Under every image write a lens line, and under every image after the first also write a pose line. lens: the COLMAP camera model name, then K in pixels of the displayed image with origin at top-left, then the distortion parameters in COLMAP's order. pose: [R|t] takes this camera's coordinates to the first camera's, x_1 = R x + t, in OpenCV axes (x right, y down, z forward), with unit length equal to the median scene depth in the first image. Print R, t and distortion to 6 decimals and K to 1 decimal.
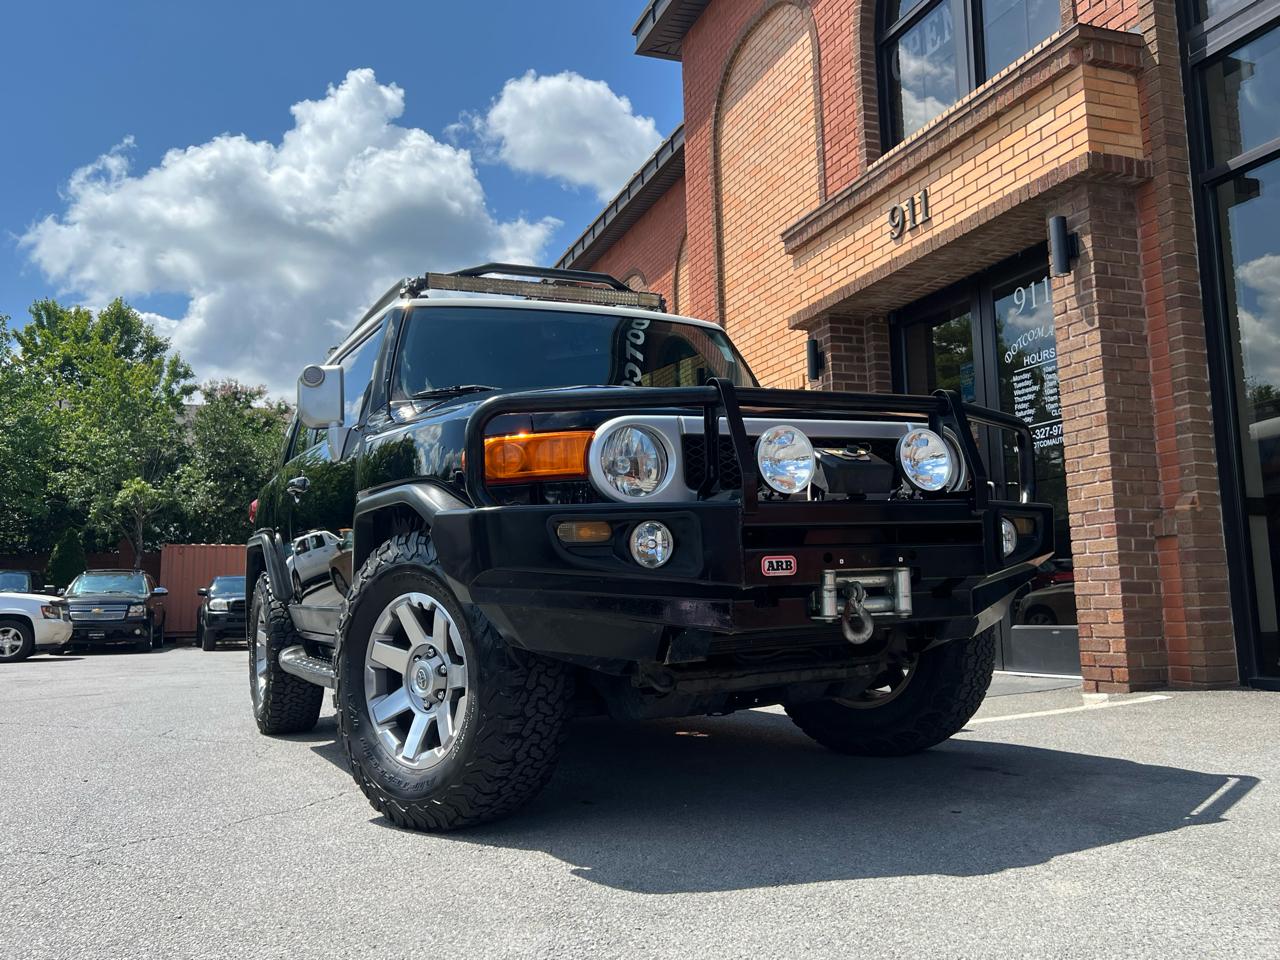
lens RADIAL K [[1055.6, 0, 630.2], [0, 1055.6, 479.4], [0, 0, 1]] dist [0.027717, -0.021866]
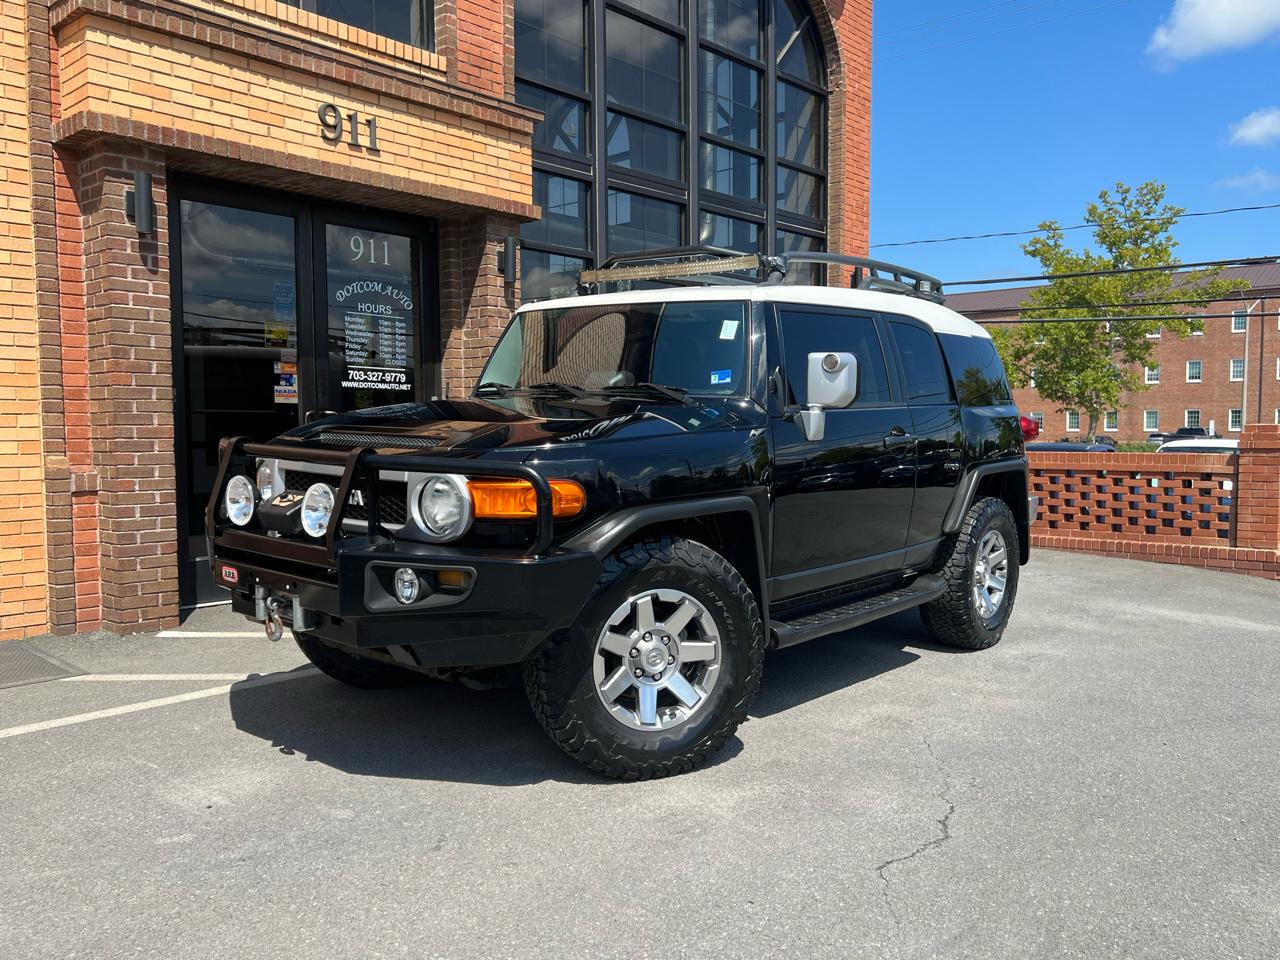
lens RADIAL K [[1046.5, 0, 639.6], [0, 1046.5, 485.9], [0, 0, 1]] dist [0.038035, -0.042434]
pose [[-0.453438, -0.022854, 0.890995, -0.736510], [-0.101050, 0.994544, -0.025915, 0.072940], [-0.885541, -0.101786, -0.453273, 1.211949]]
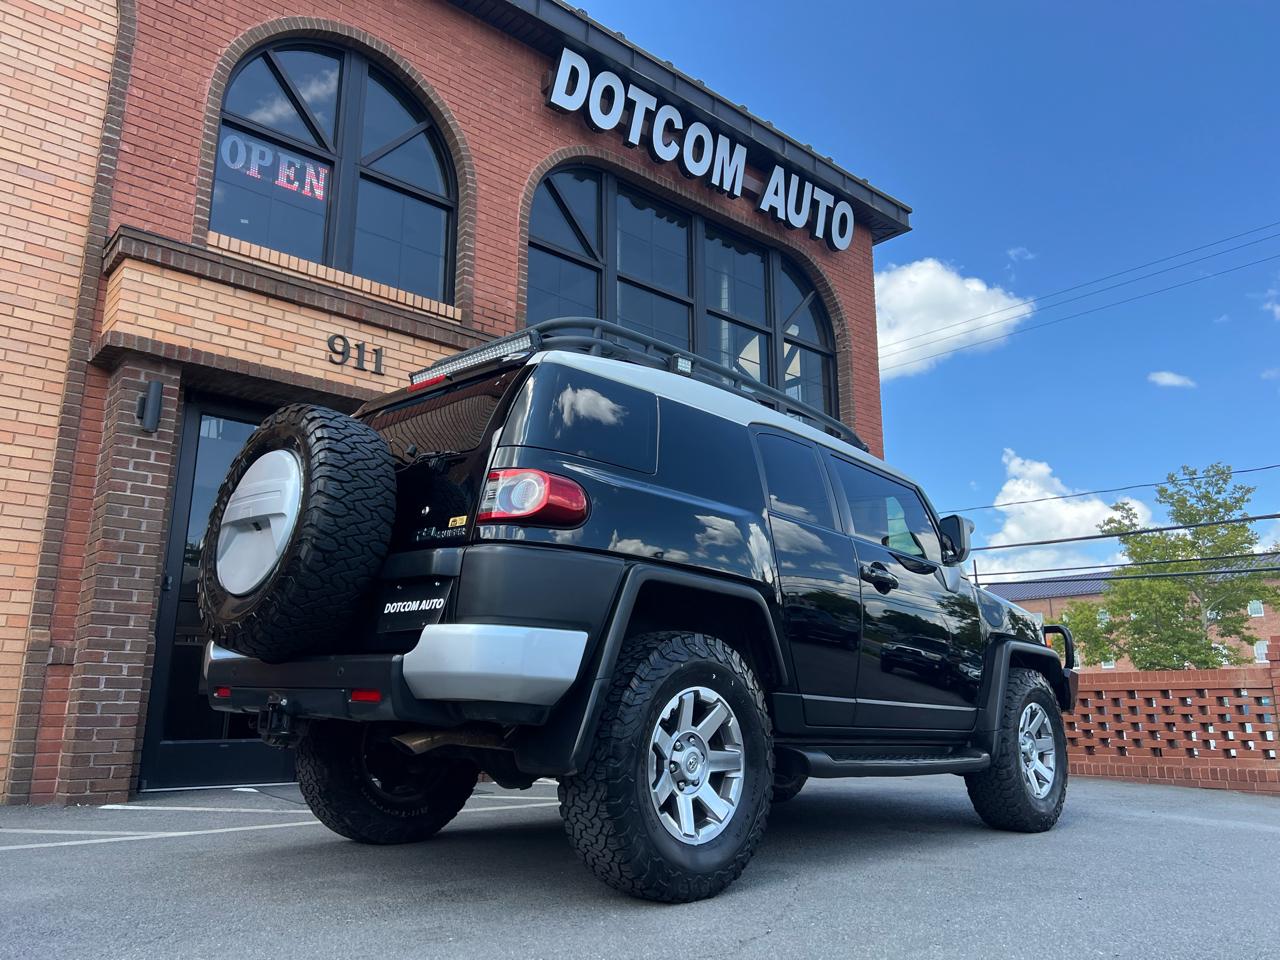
lens RADIAL K [[963.5, 0, 649.8], [0, 963.5, 468.9], [0, 0, 1]] dist [0.041986, -0.040759]
pose [[-0.352067, 0.257050, 0.899986, -0.749435], [-0.109303, 0.943679, -0.312288, 0.149903], [-0.929571, -0.208317, -0.304142, 1.037591]]
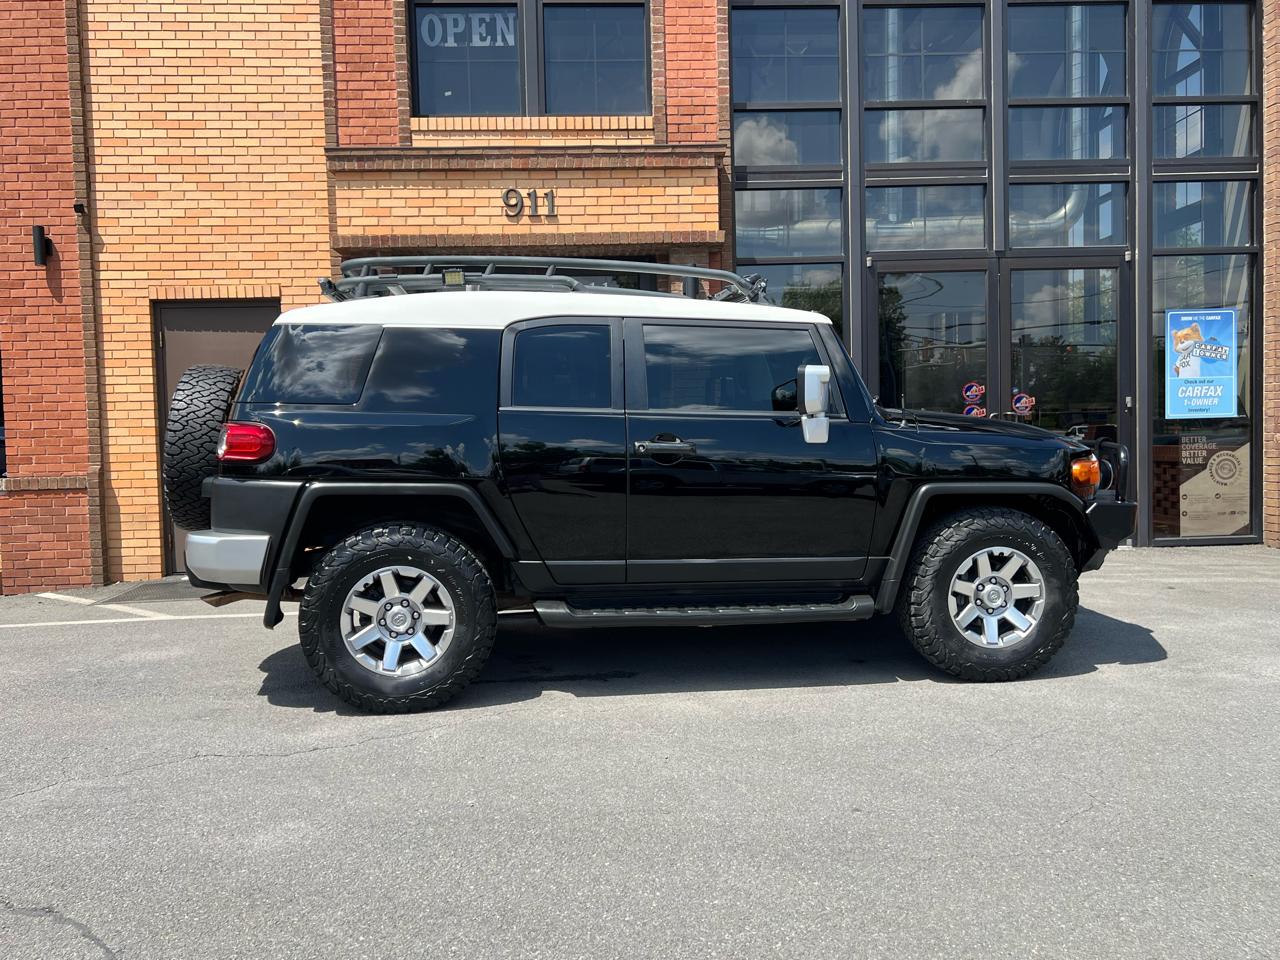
lens RADIAL K [[1054.3, 0, 638.1], [0, 1054.3, 481.4], [0, 0, 1]] dist [0.046117, -0.053022]
pose [[0.314890, -0.023012, 0.948849, -0.903260], [-0.106001, 0.992599, 0.059251, -0.015590], [-0.943190, -0.119237, 0.310120, 0.480392]]
